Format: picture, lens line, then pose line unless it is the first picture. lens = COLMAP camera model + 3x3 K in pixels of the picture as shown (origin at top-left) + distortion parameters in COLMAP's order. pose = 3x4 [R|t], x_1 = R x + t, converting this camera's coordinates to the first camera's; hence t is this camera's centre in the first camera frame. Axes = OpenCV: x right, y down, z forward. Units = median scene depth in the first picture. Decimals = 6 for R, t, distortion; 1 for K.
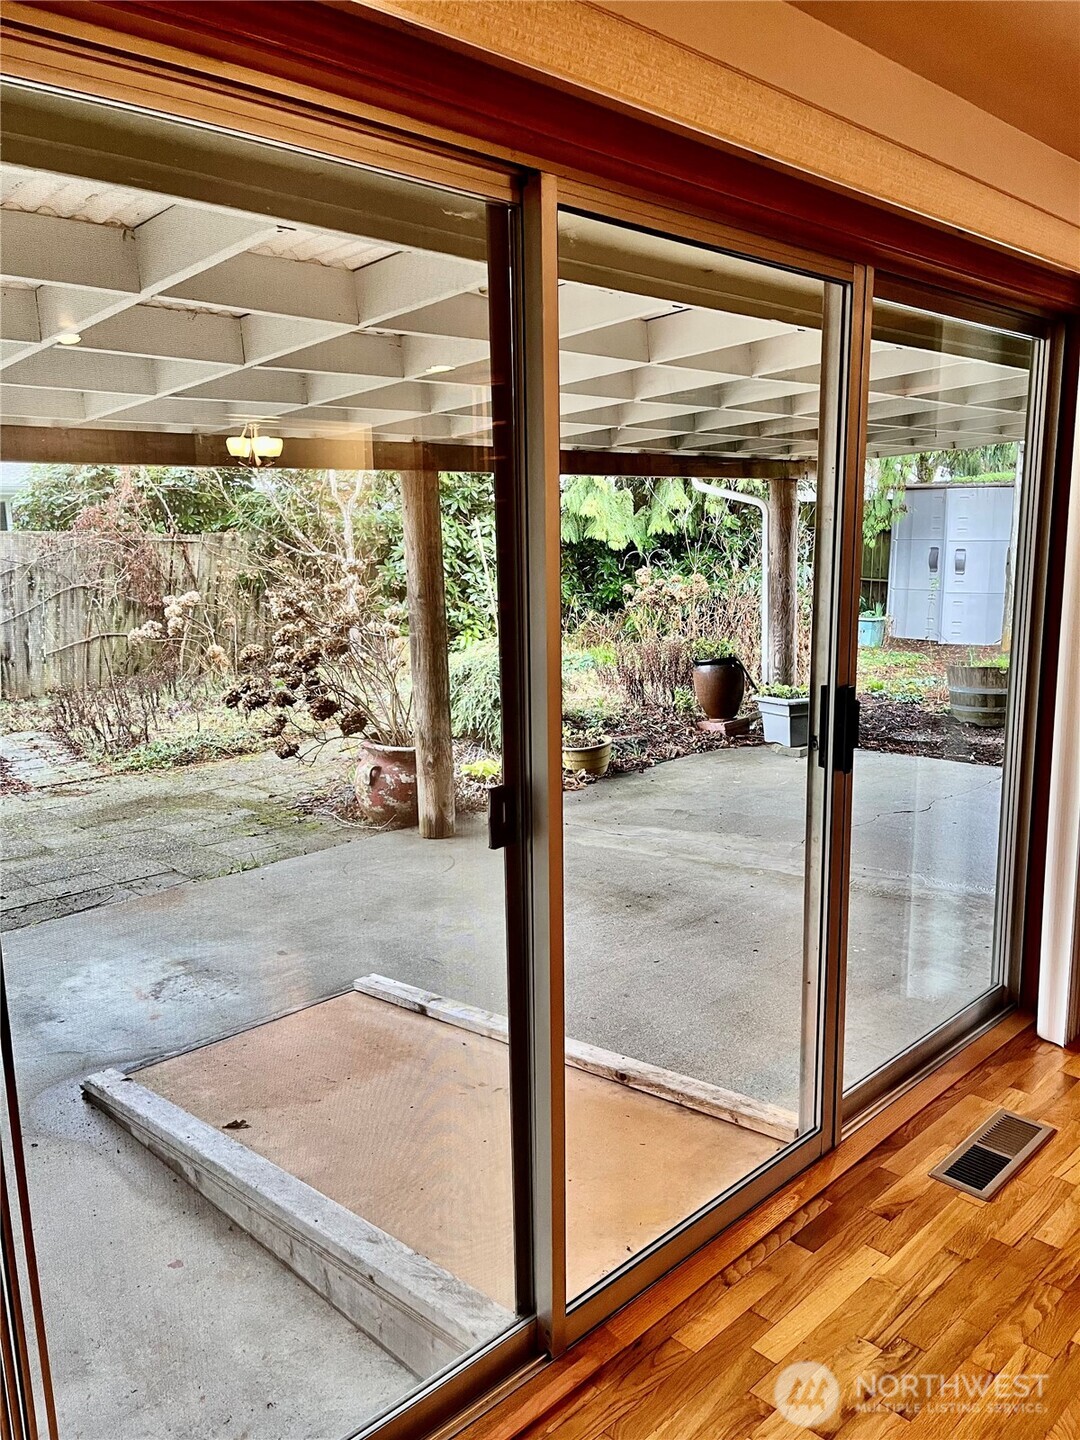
lens RADIAL K [[1106.6, 0, 539.7], [0, 1106.6, 720.4], [0, 0, 1]] dist [0.065089, -0.088013]
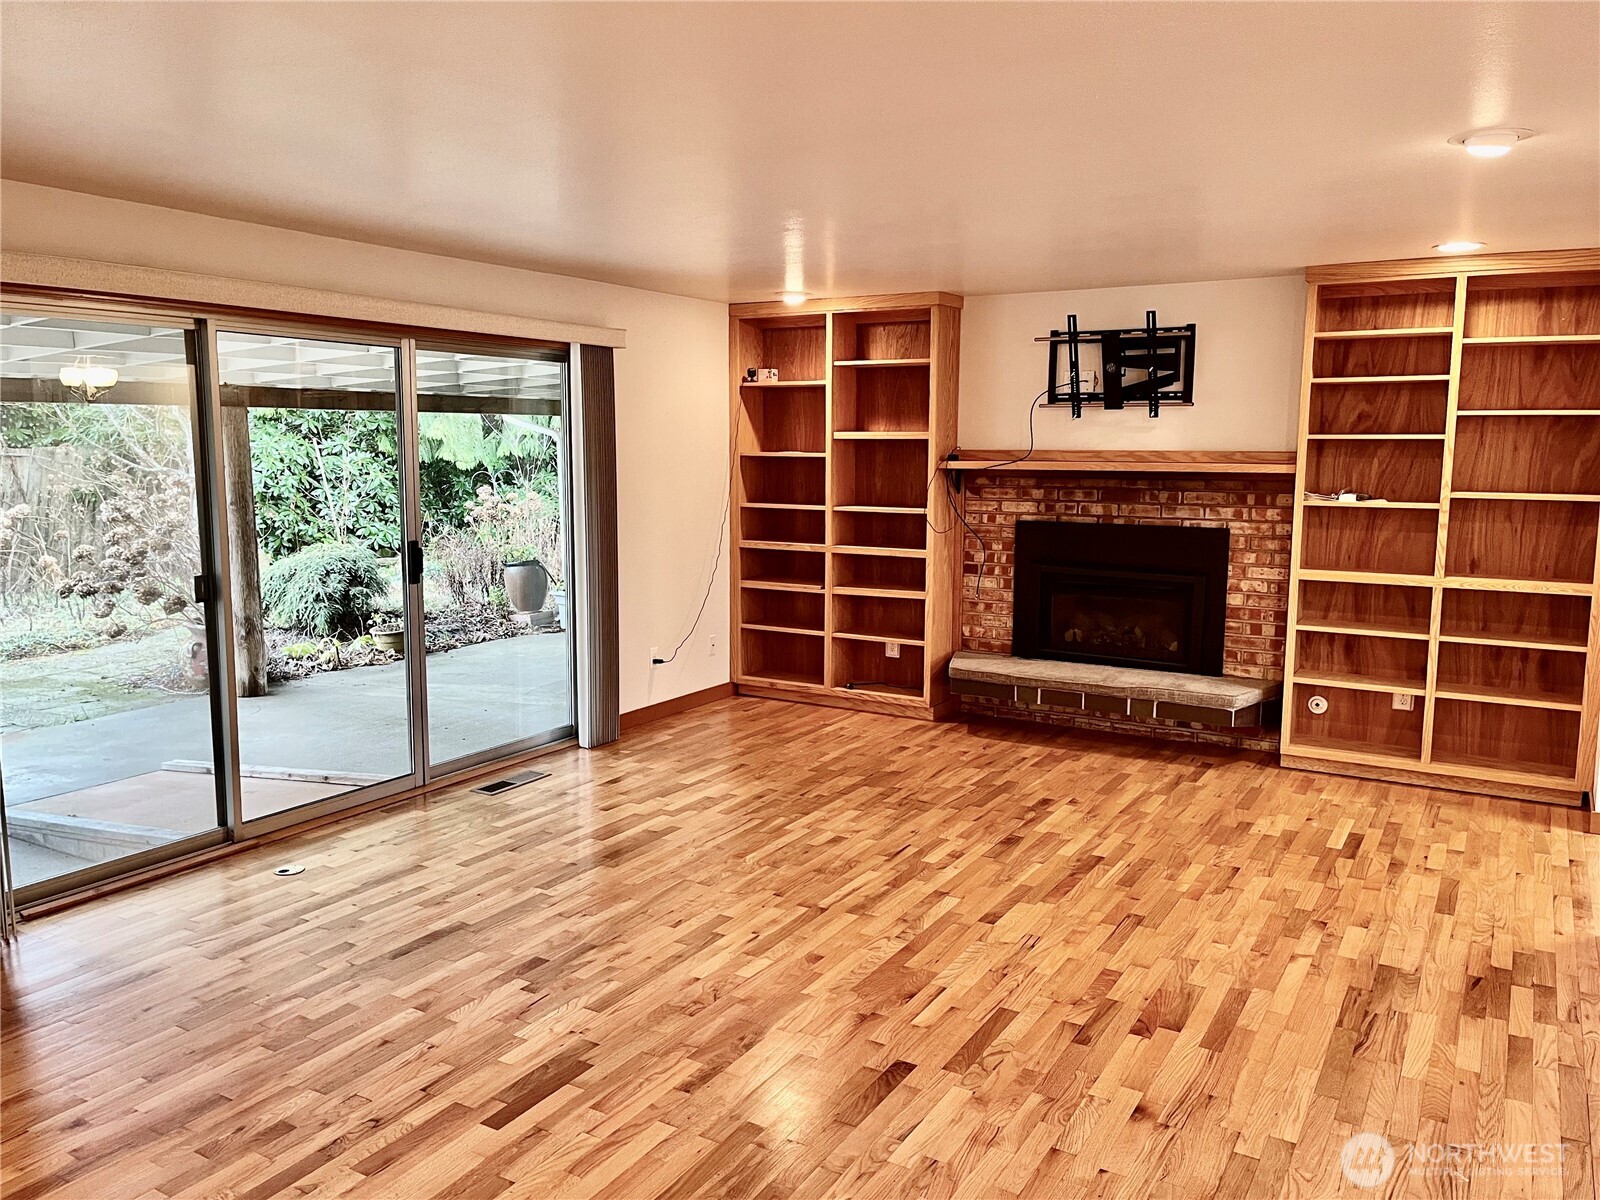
lens RADIAL K [[1229.5, 0, 803.3], [0, 1229.5, 603.3], [0, 0, 1]] dist [0.065089, -0.088013]
pose [[0.964718, -0.014817, 0.262869, 0.098907], [0.026693, 0.998775, -0.041667, 0.052336], [-0.261929, 0.047214, 0.963931, -0.359043]]
